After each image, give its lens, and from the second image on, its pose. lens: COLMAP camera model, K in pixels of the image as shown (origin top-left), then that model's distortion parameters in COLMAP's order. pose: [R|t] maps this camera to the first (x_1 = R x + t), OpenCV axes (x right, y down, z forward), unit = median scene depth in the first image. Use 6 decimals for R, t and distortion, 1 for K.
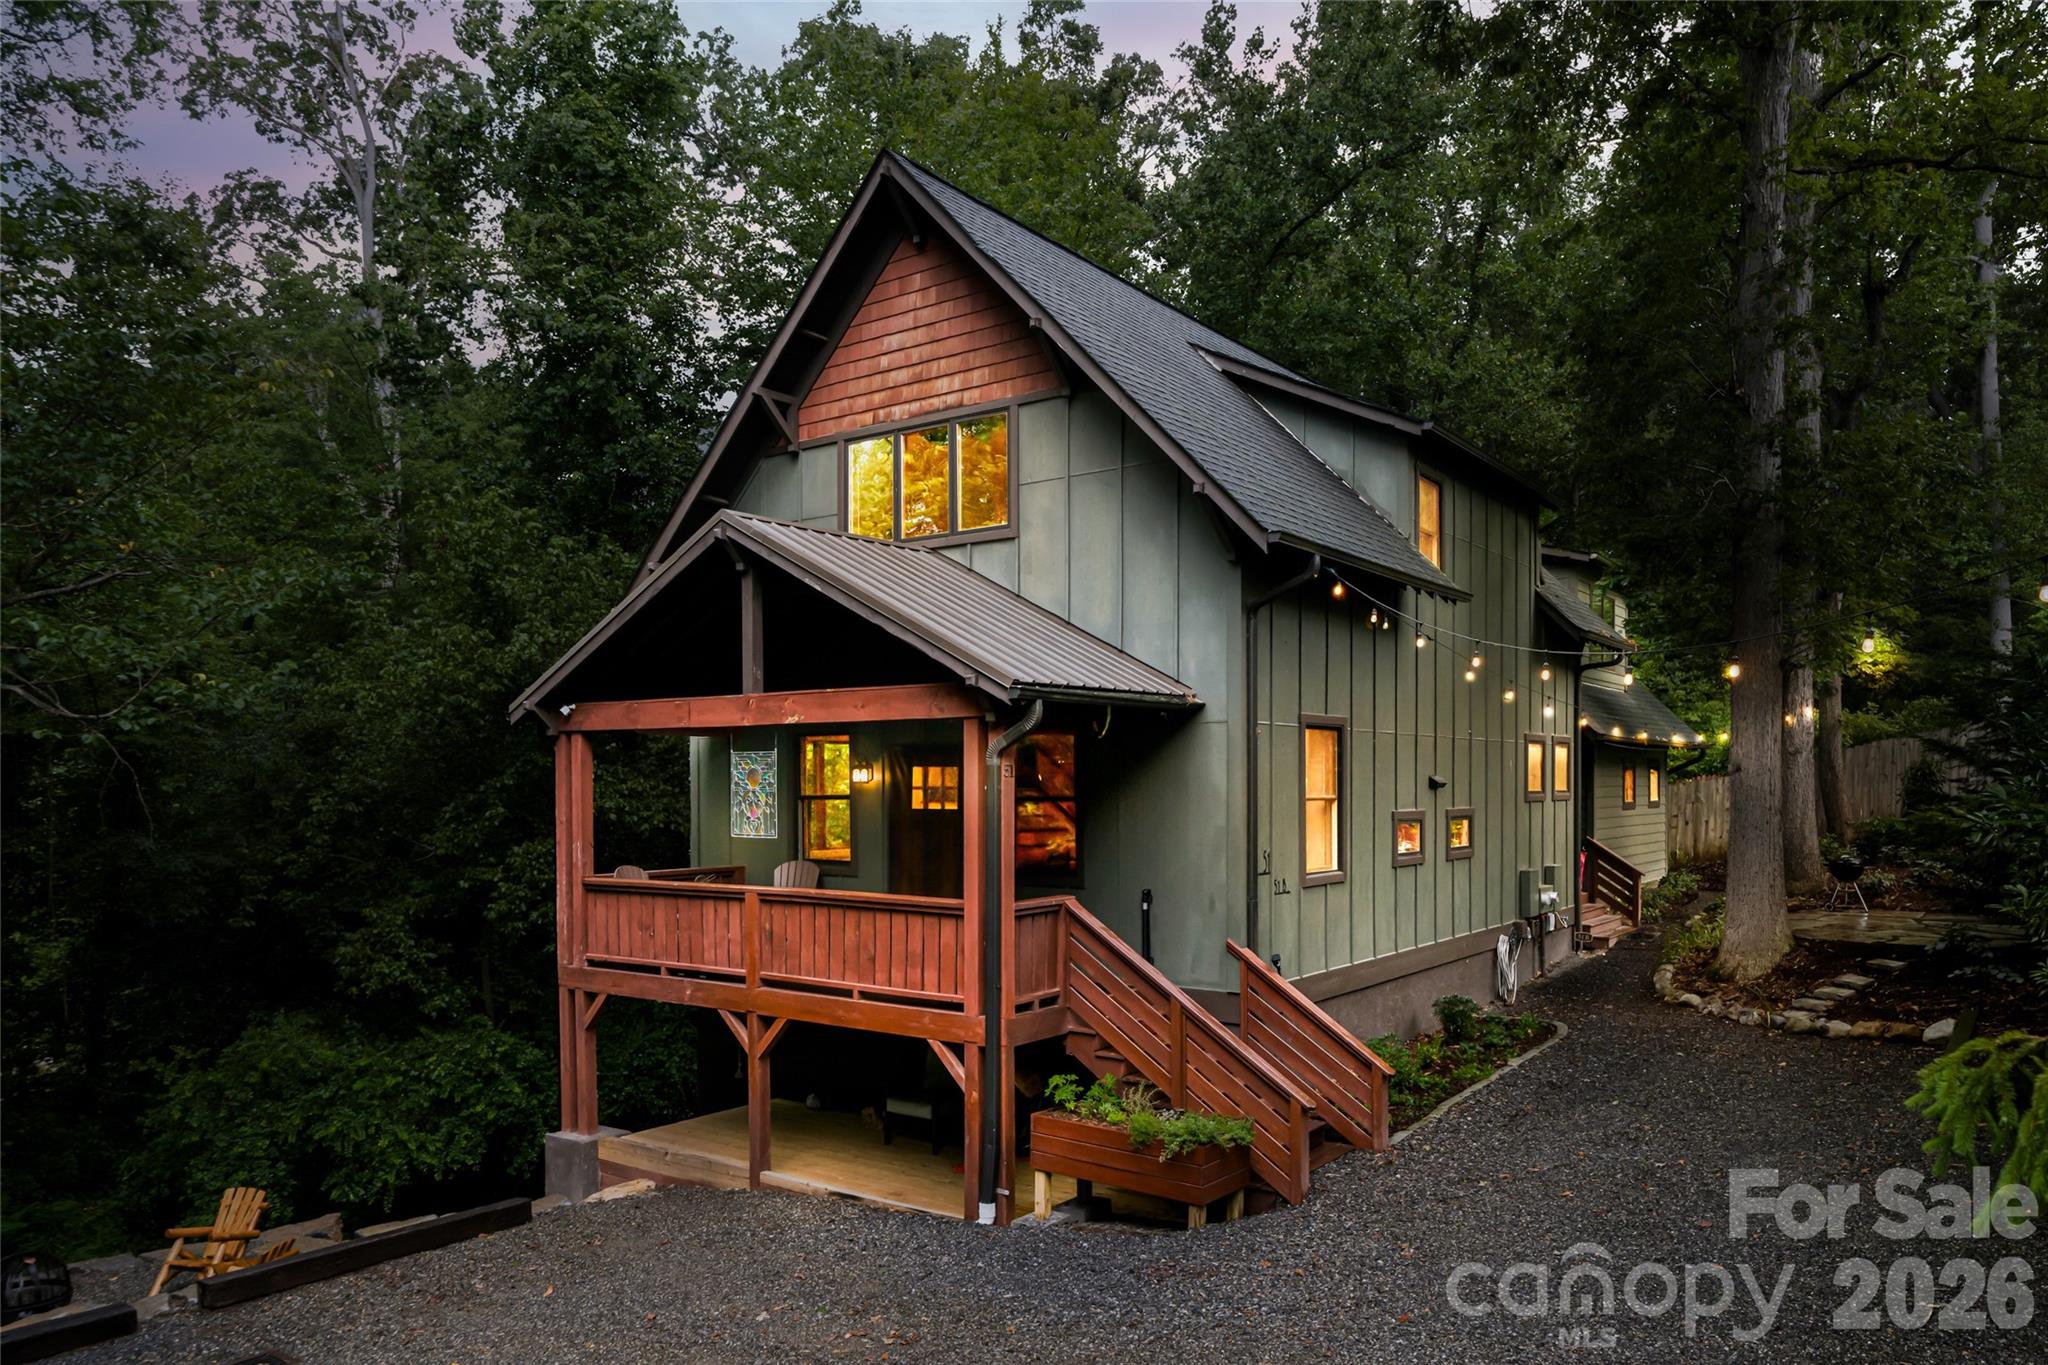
lens RADIAL K [[1389.3, 0, 1022.1], [0, 1389.3, 785.3], [0, 0, 1]] dist [0.000973, -0.000147]
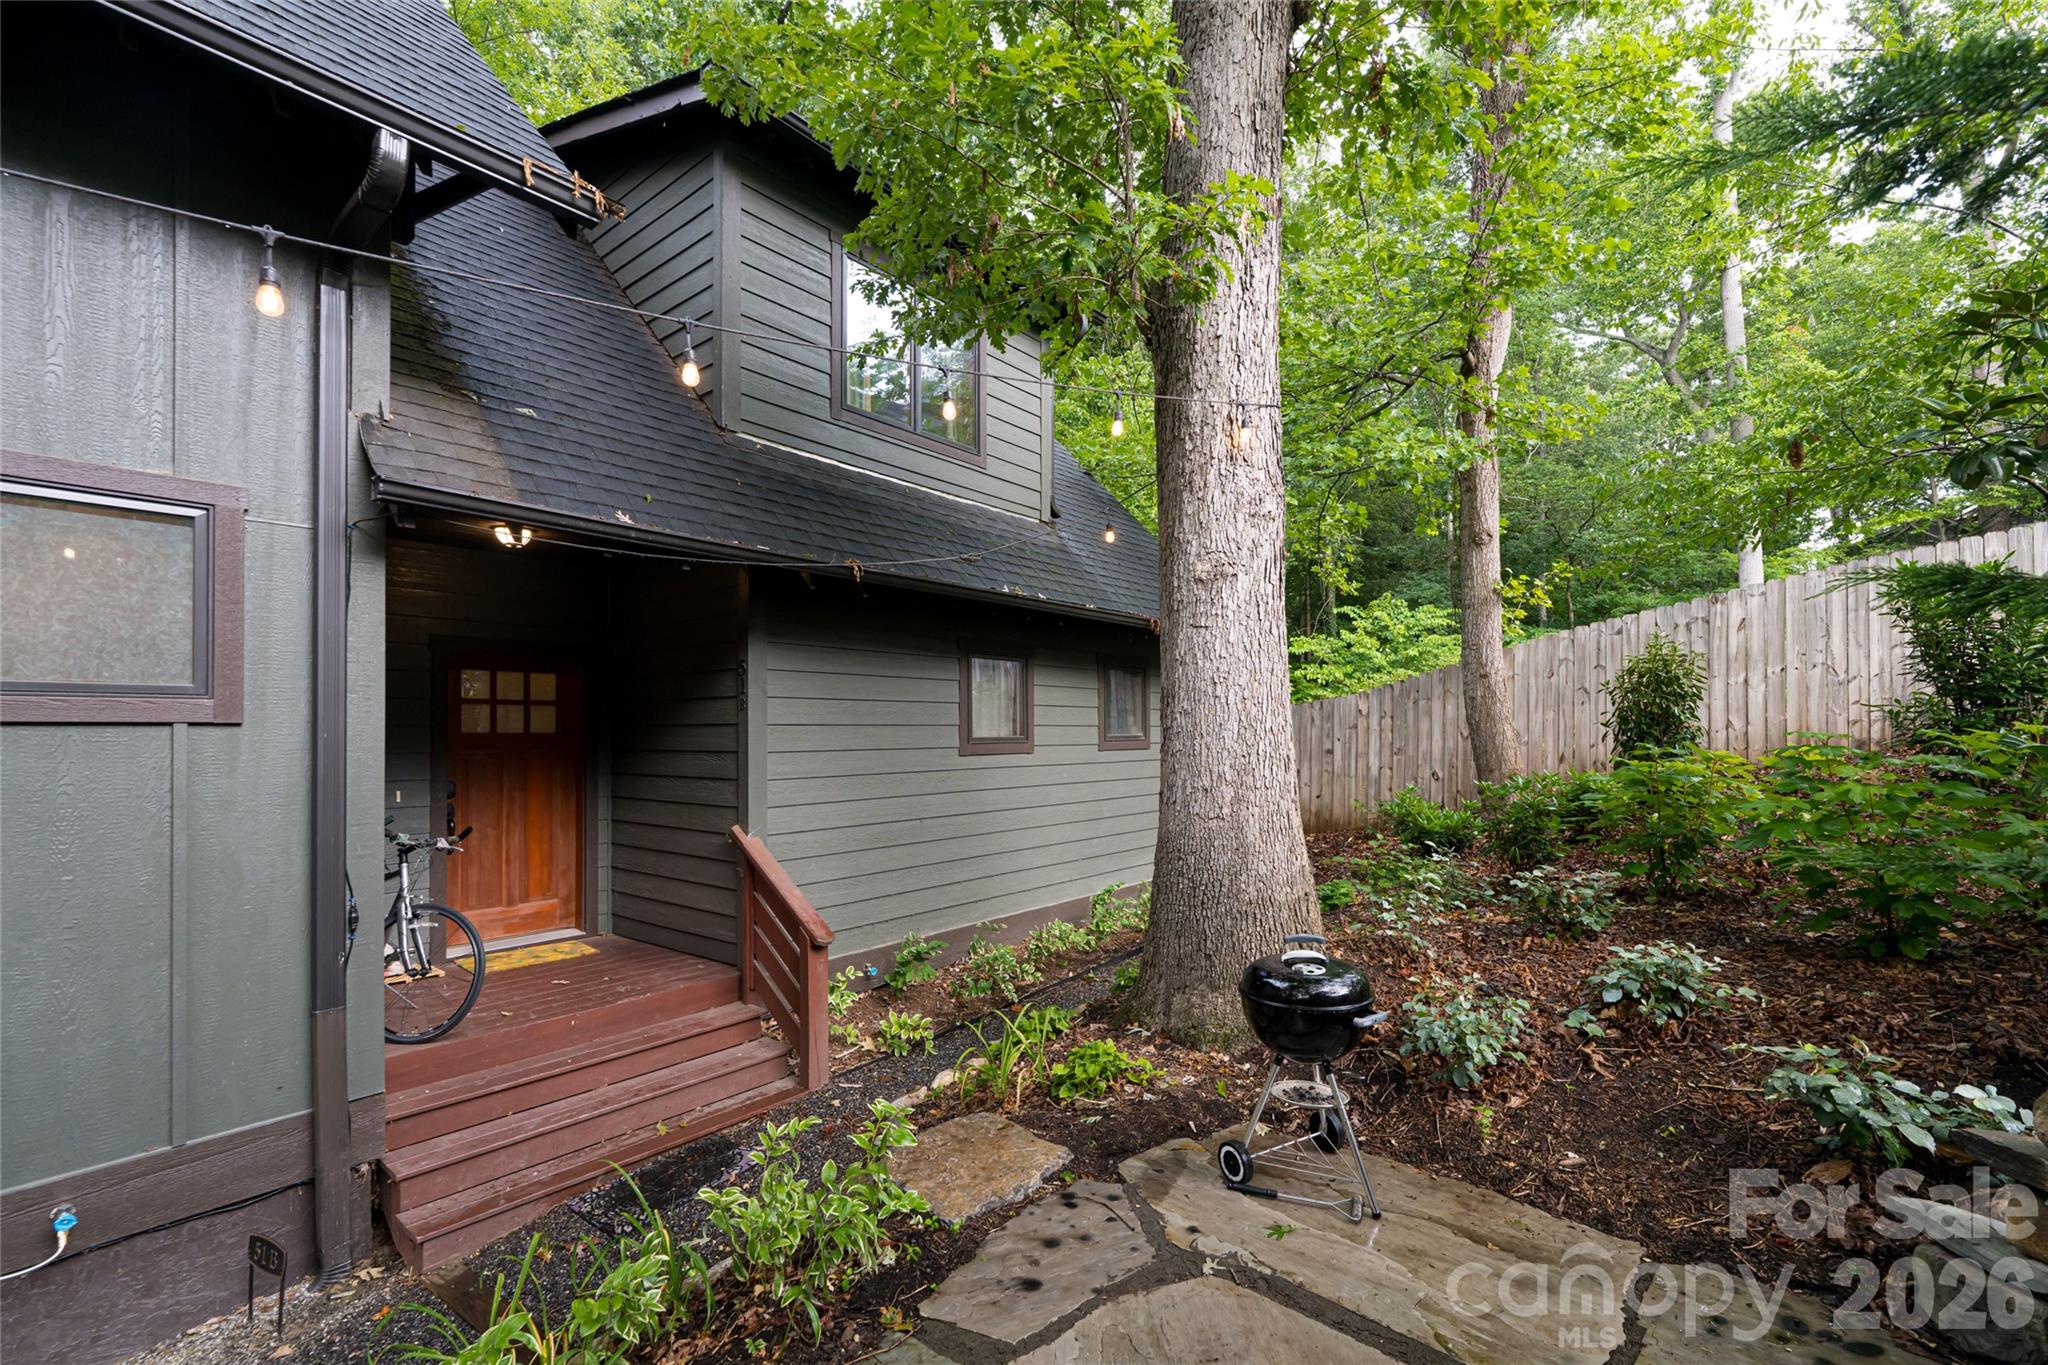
lens RADIAL K [[901.1, 0, 1020.3], [0, 901.1, 723.8], [0, 0, 1]] dist [-0.000647, 0.000034]
pose [[0.998414, -0.004284, -0.056144, 0.543849], [0.003780, 0.999952, -0.009078, 0.012328], [0.056180, 0.008852, 0.998381, 0.827326]]
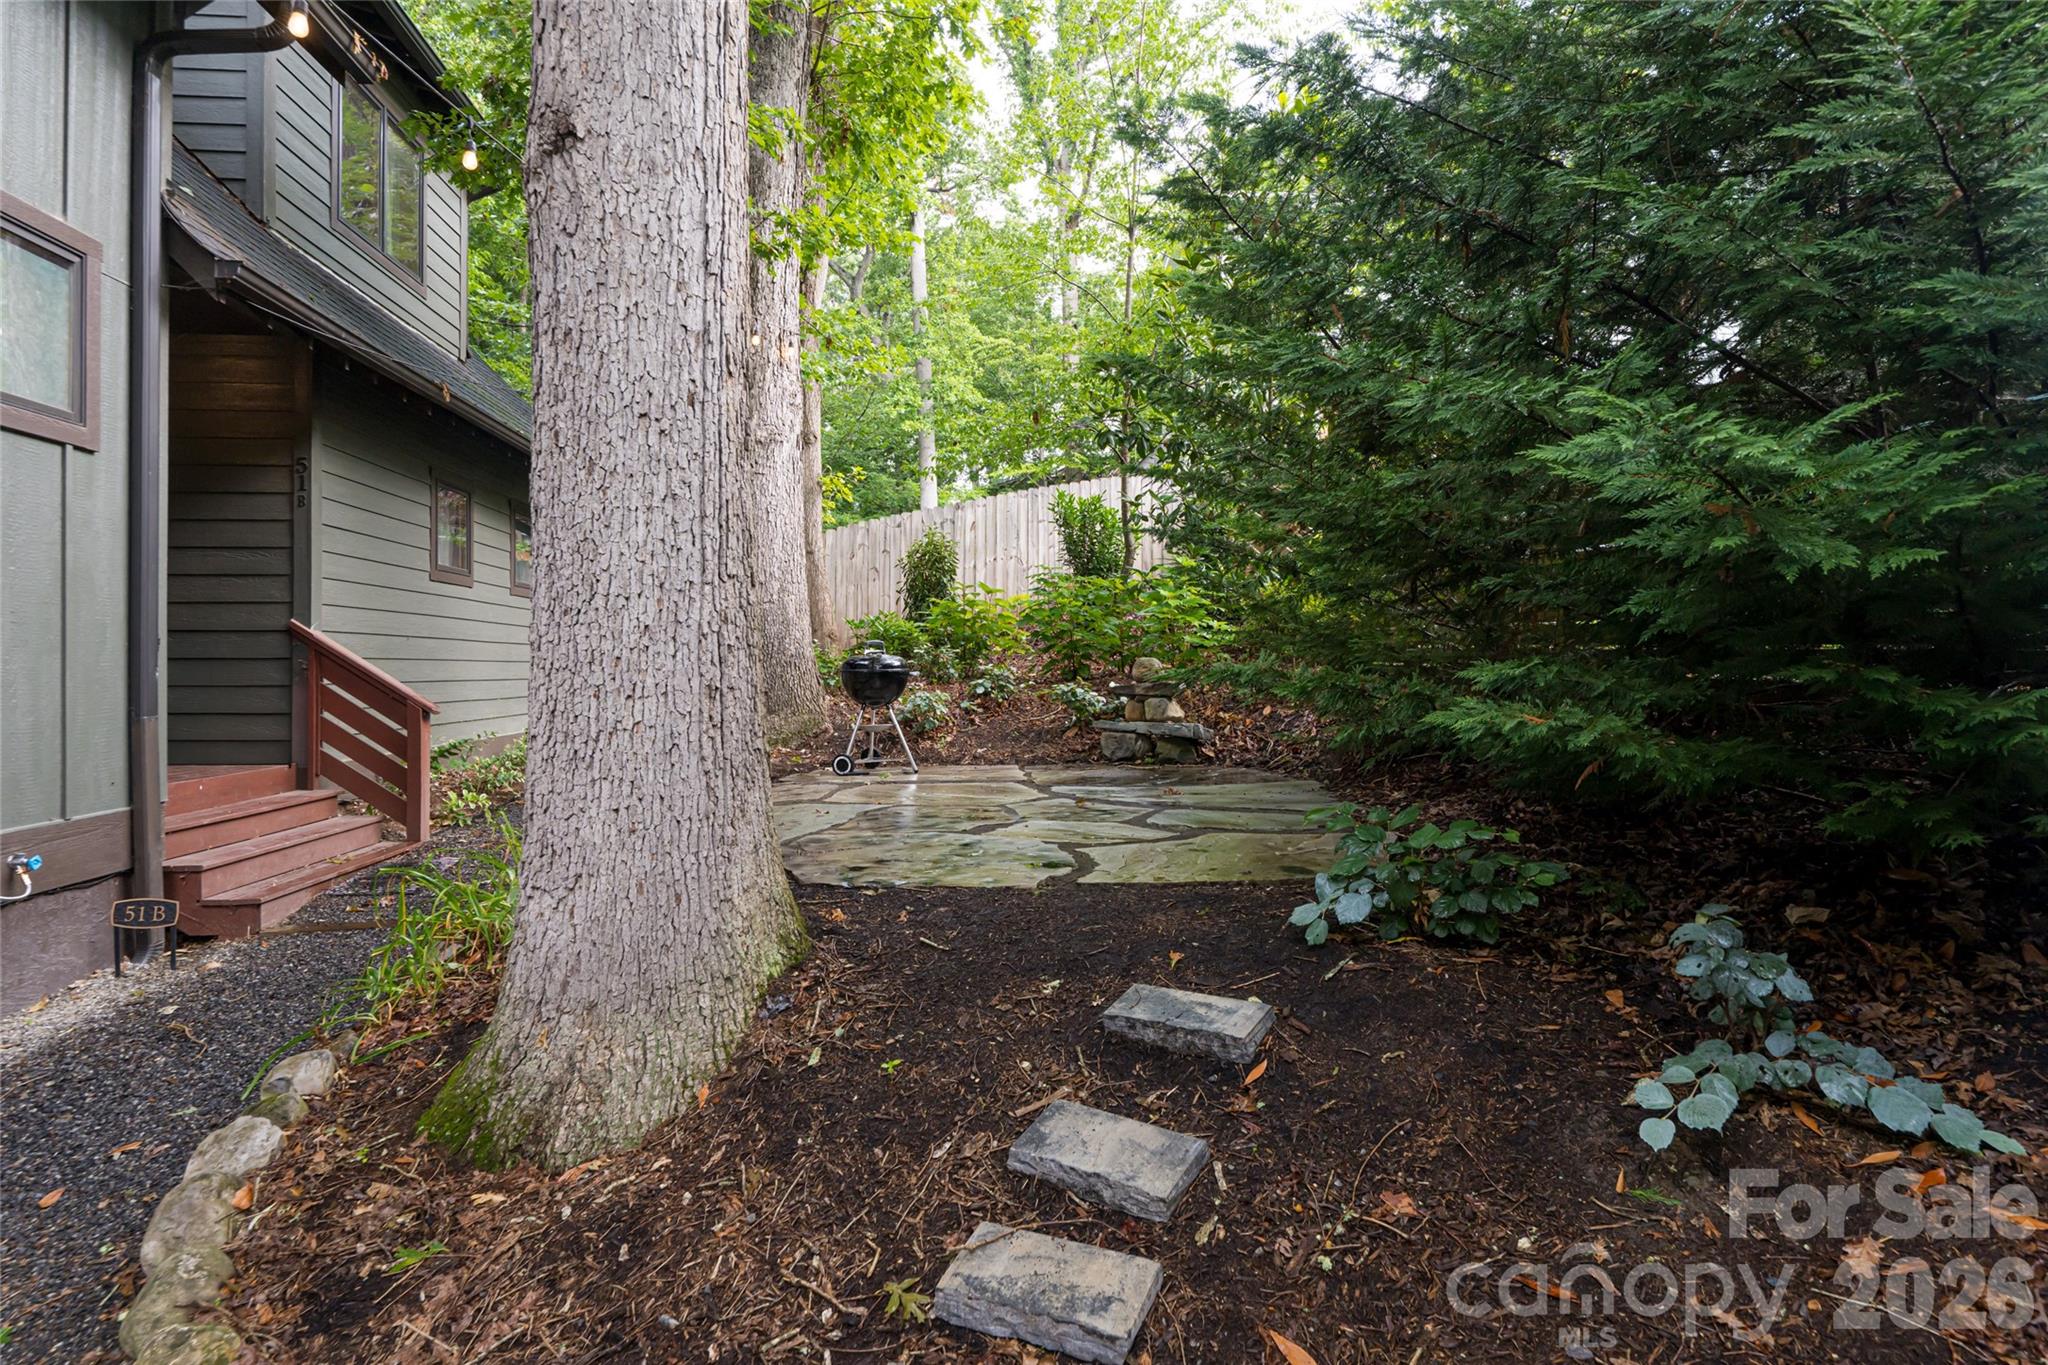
lens RADIAL K [[1182.6, 0, 1024.0], [0, 1182.6, 682.5], [0, 0, 1]] dist [-0.002110, 0.000131]
pose [[0.741009, -0.010488, 0.671414, 0.366247], [0.004754, 0.999935, 0.010374, 0.056672], [-0.671479, -0.004495, 0.741010, 0.673182]]
